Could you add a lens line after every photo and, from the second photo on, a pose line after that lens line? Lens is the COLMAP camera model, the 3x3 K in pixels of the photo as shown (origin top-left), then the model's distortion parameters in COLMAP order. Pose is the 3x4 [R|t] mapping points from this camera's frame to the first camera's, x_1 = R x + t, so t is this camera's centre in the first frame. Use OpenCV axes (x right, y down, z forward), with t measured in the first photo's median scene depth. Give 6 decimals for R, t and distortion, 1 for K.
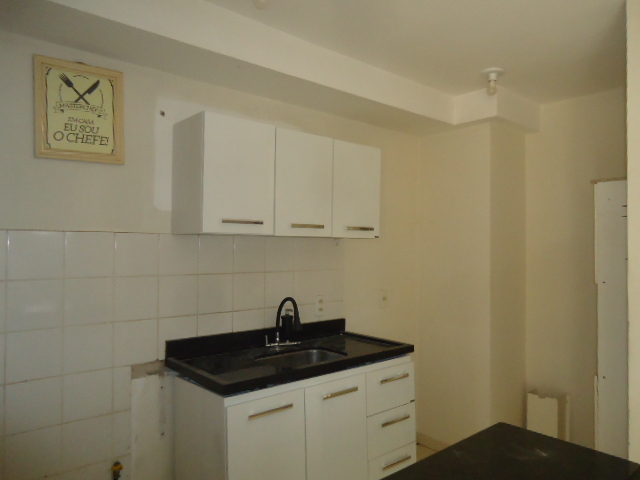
lens RADIAL K [[464.9, 0, 320.8], [0, 464.9, 241.5], [0, 0, 1]] dist [-0.012819, 0.011734]
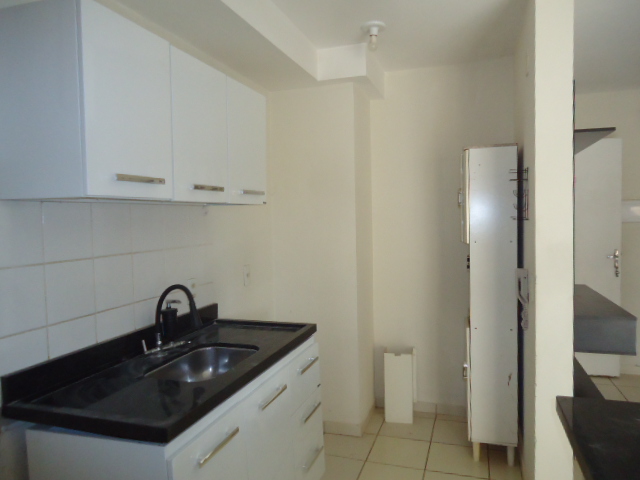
lens RADIAL K [[464.9, 0, 324.7], [0, 464.9, 241.8], [0, 0, 1]] dist [-0.012819, 0.011734]
pose [[0.858273, -0.053137, 0.510436, -0.233327], [0.022024, 0.997523, 0.066811, 0.007021], [-0.512721, -0.046100, 0.857317, 0.235776]]
